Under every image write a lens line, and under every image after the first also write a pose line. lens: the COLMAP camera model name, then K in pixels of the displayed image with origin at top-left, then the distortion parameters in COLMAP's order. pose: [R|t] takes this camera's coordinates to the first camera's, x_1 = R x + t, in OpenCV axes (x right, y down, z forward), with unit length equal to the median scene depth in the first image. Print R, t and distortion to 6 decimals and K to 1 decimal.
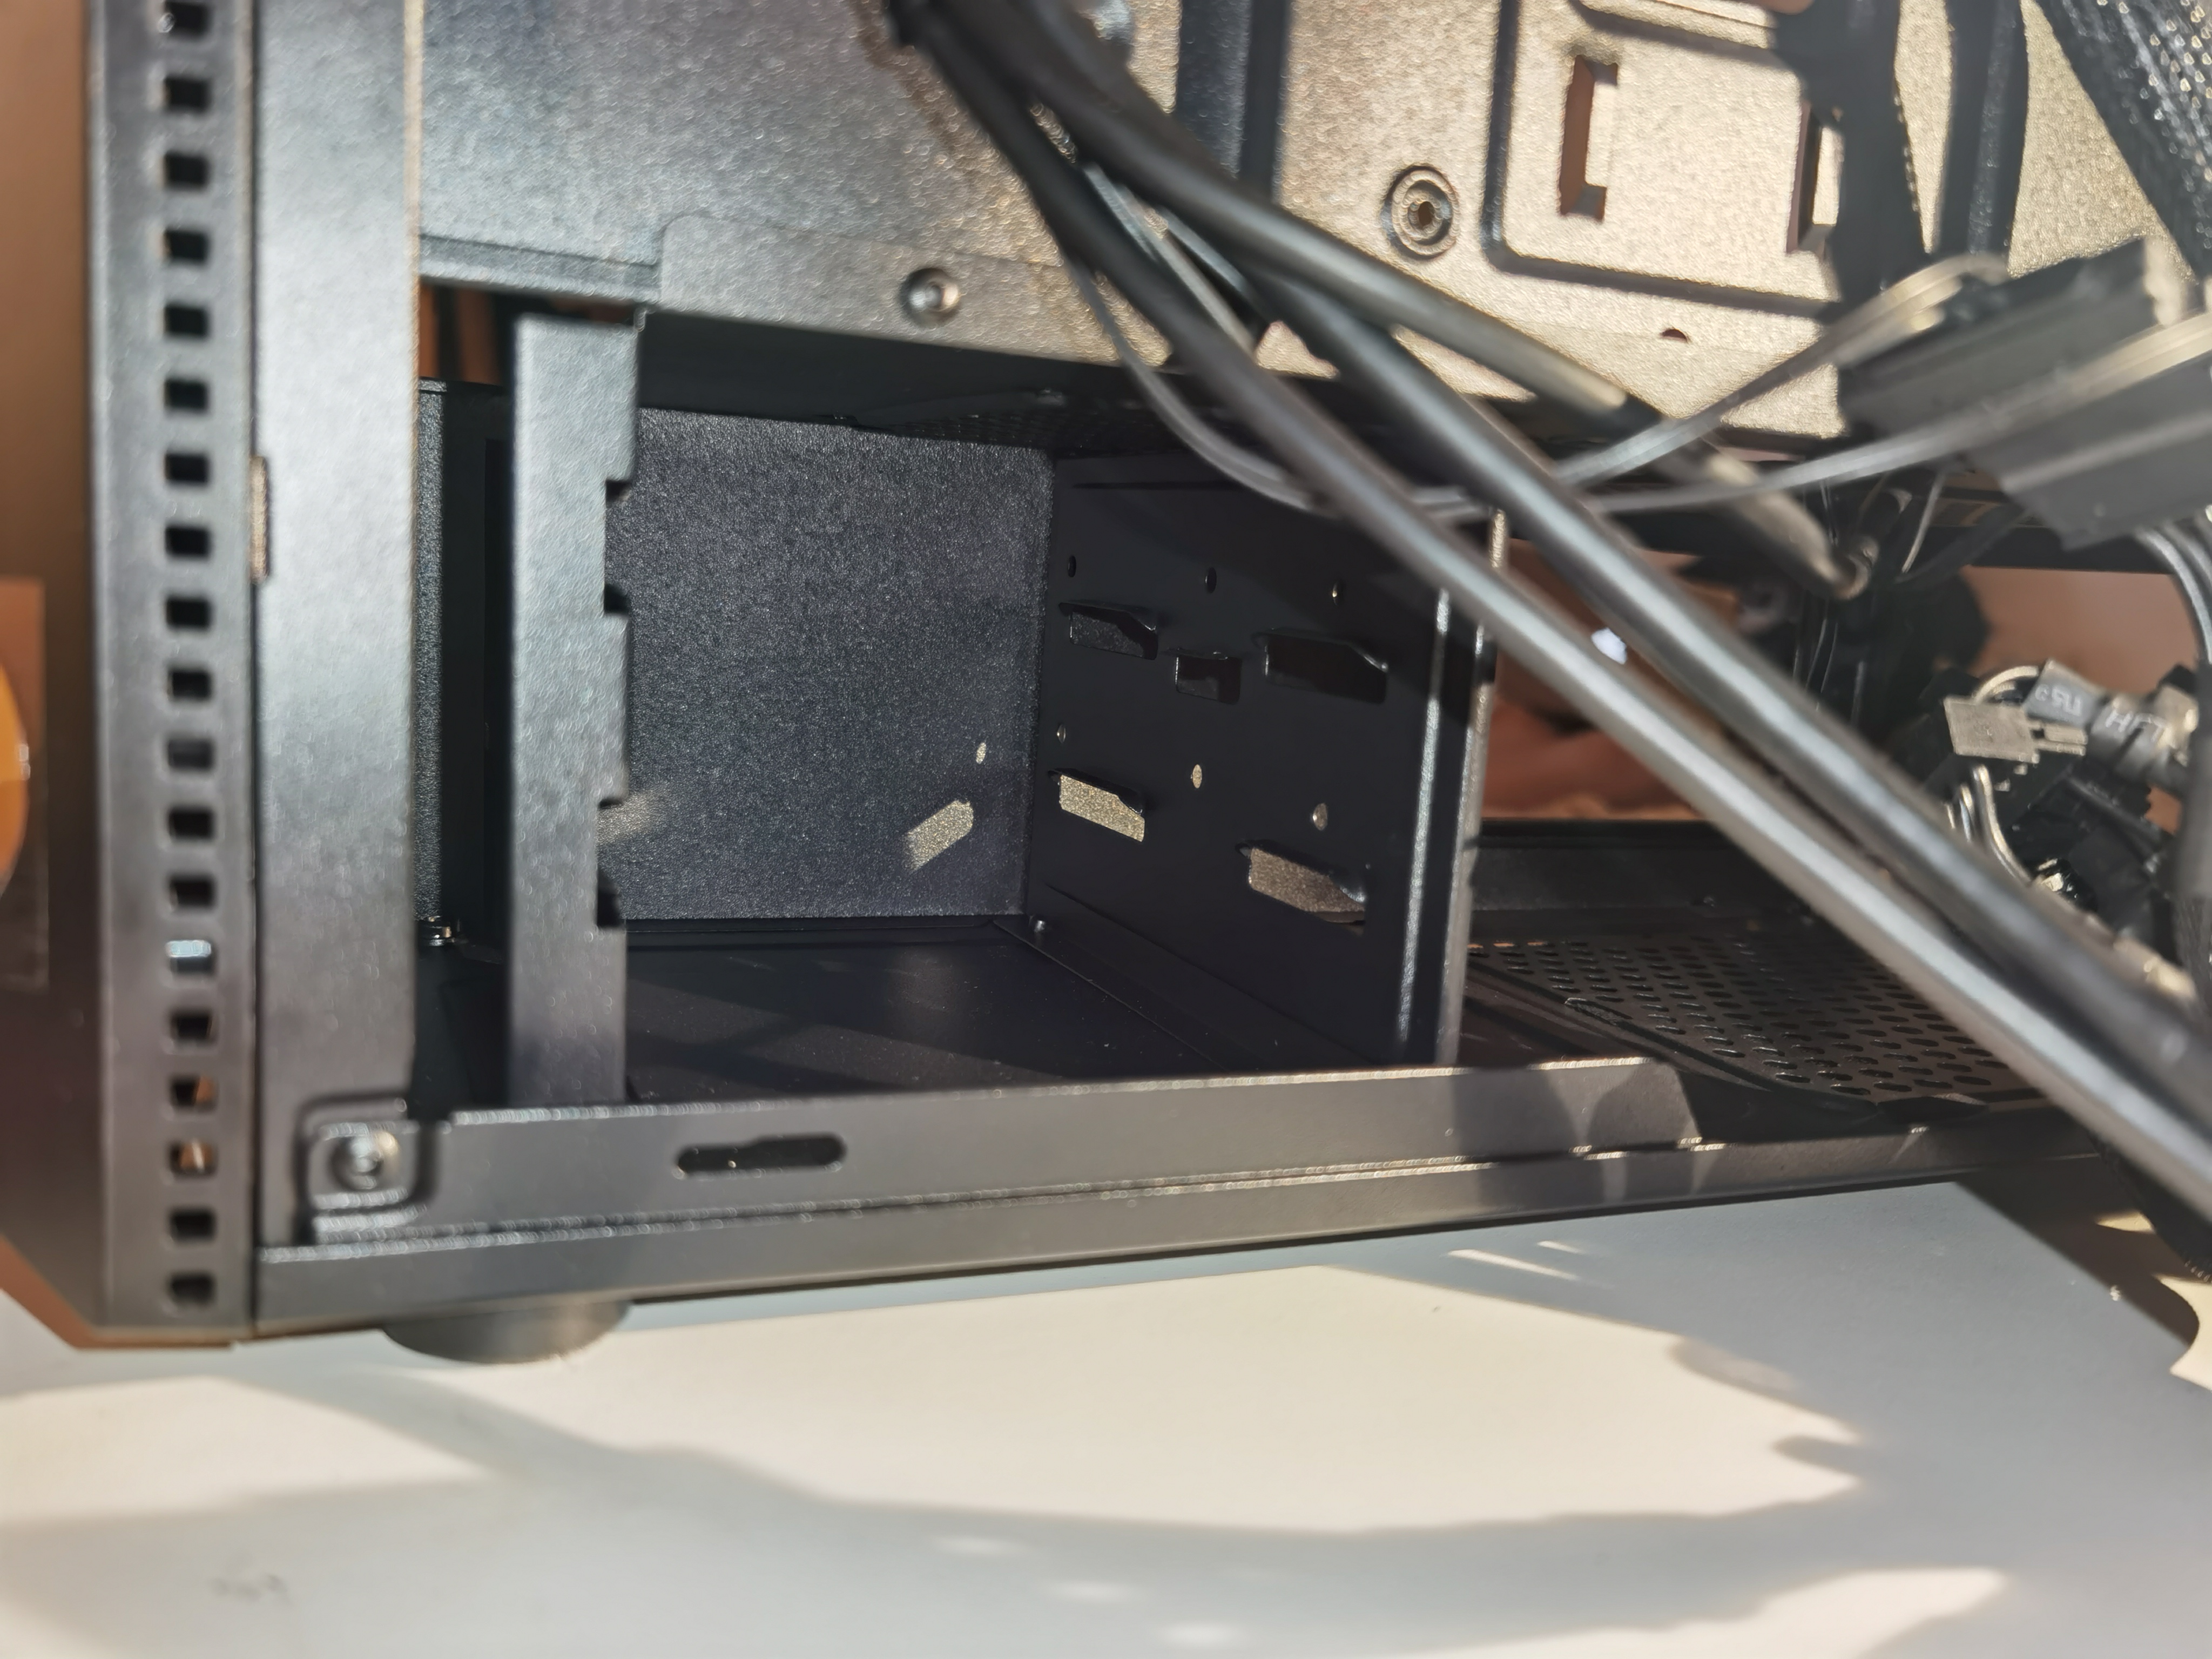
lens RADIAL K [[1777.2, 0, 1106.0], [0, 1777.2, 829.5], [0, 0, 1]] dist [-0.003166, -0.001471]
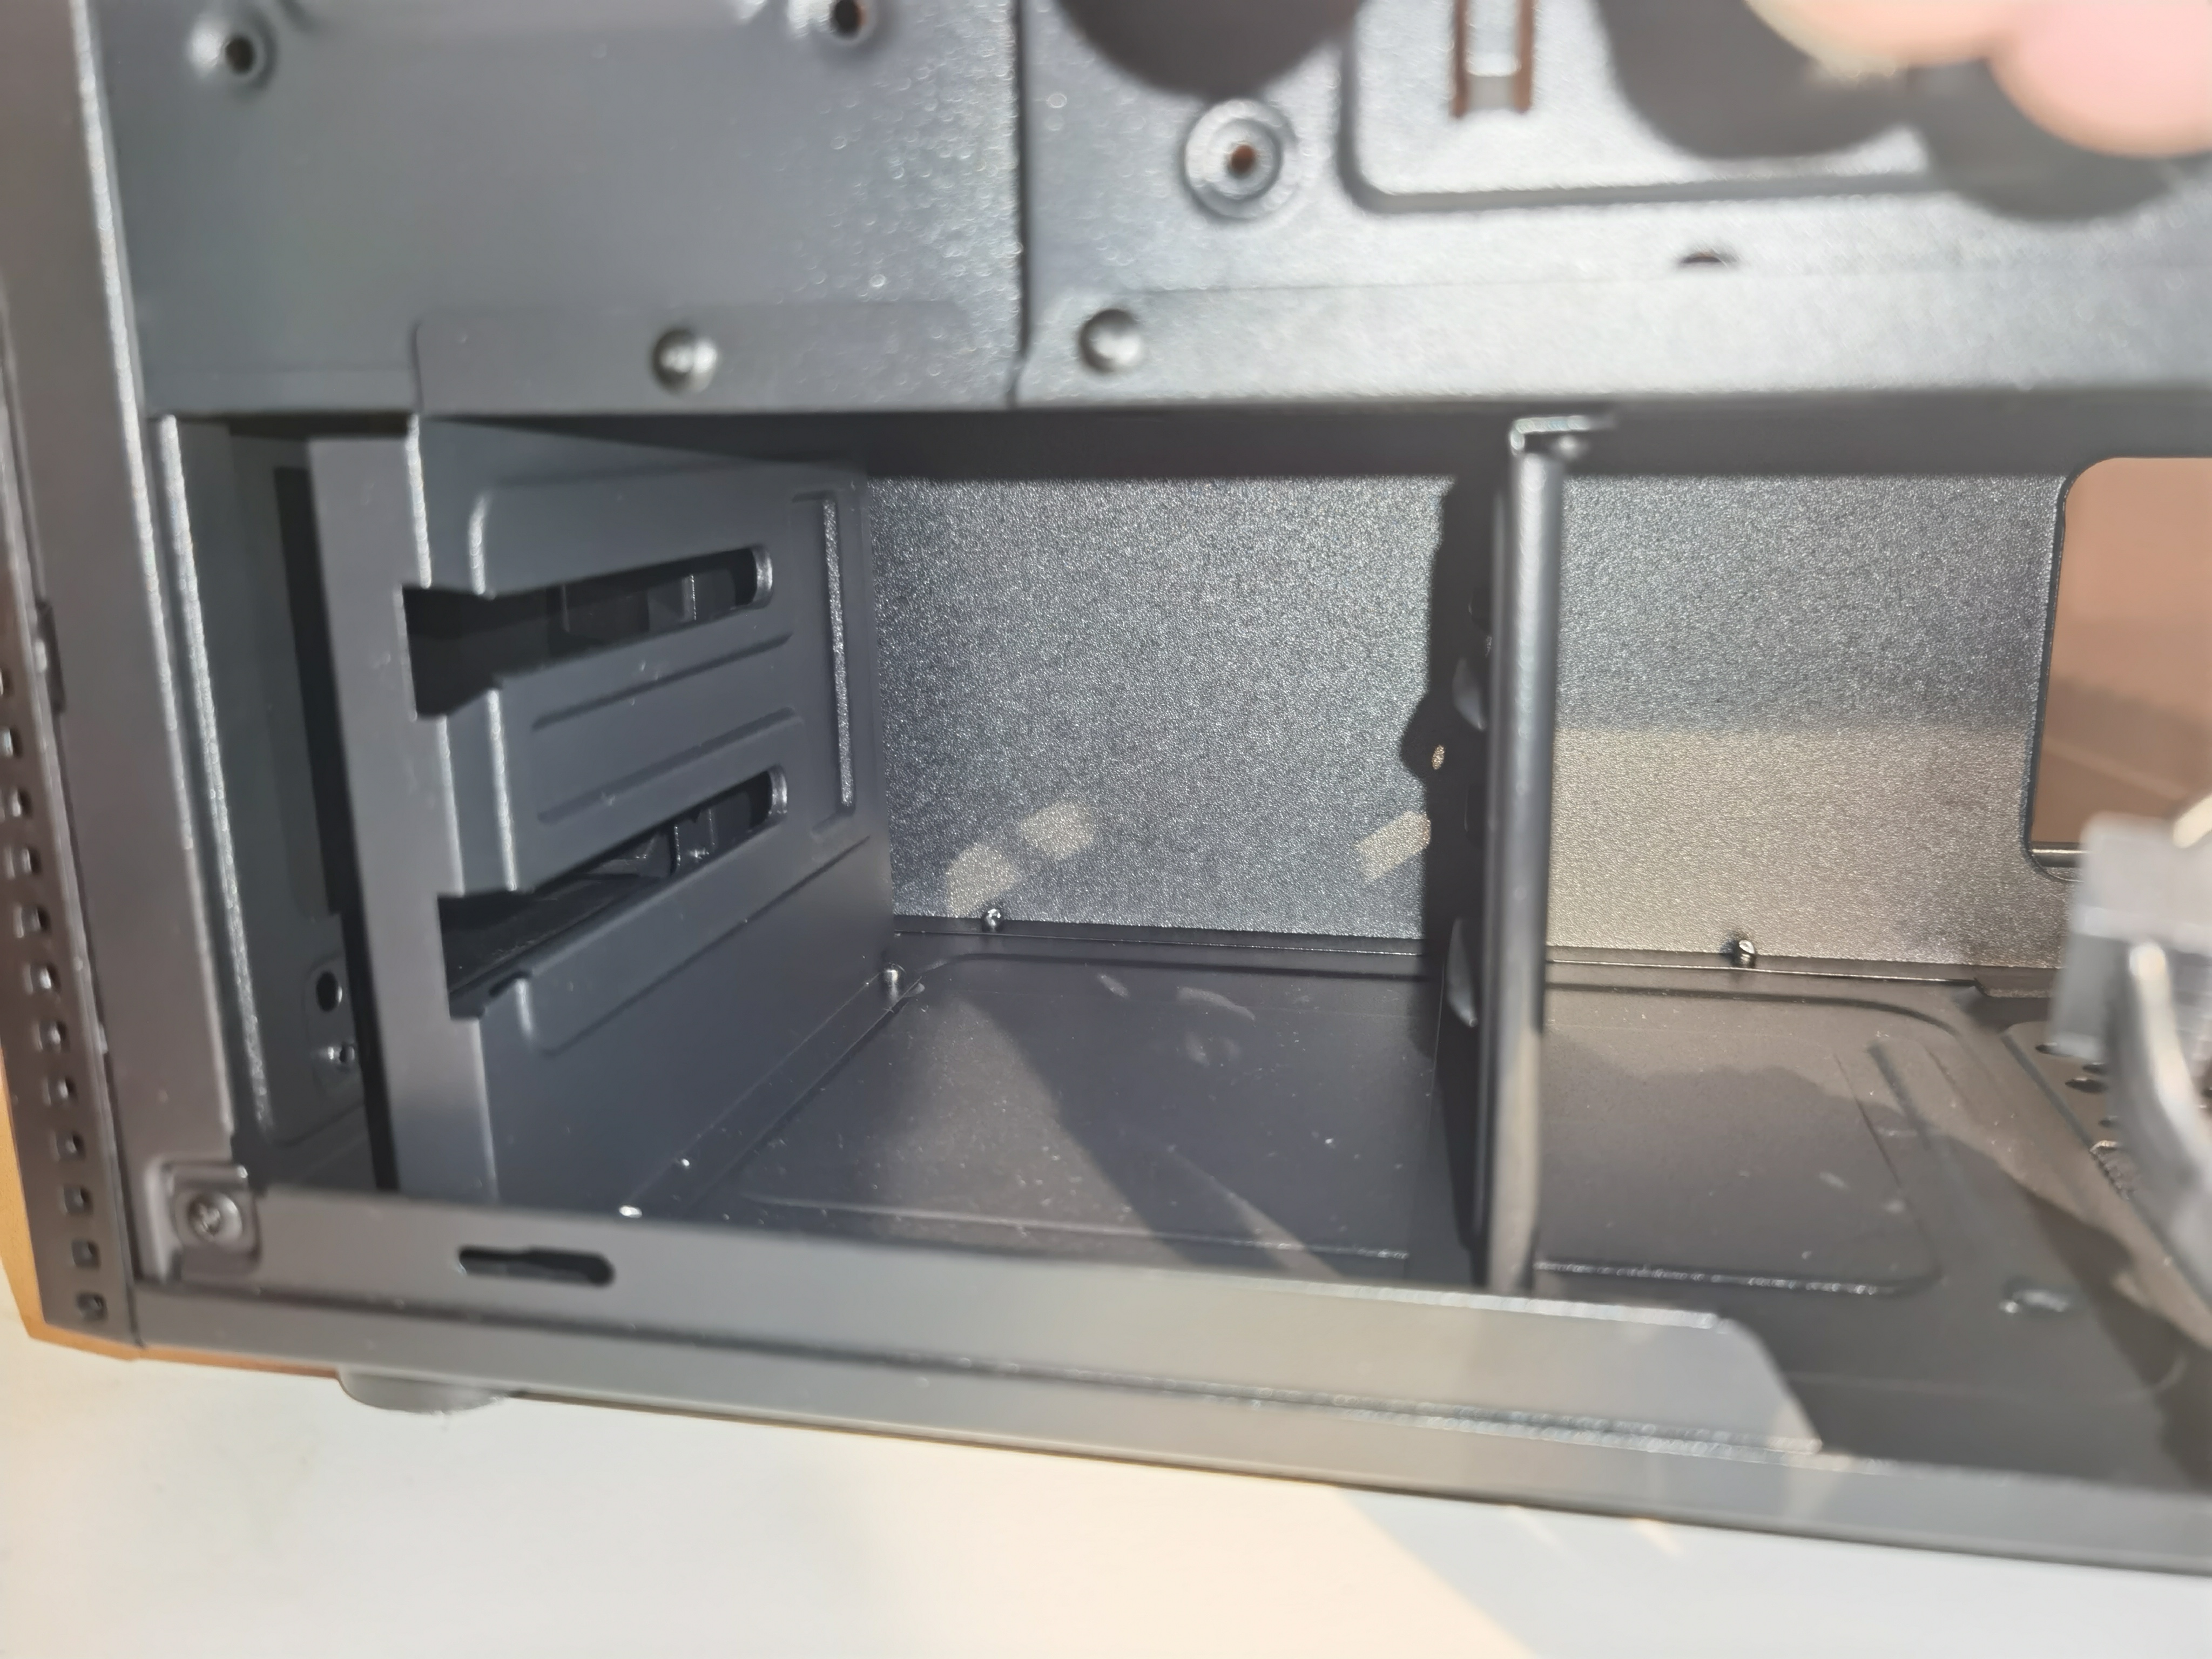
lens RADIAL K [[1759.7, 0, 1106.0], [0, 1759.7, 829.5], [0, 0, 1]] dist [0.006790, 0.004960]
pose [[0.823883, 0.046744, -0.564829, 0.524058], [-0.014871, 0.998033, 0.060904, -0.105734], [0.566565, -0.041778, 0.822957, 0.332280]]
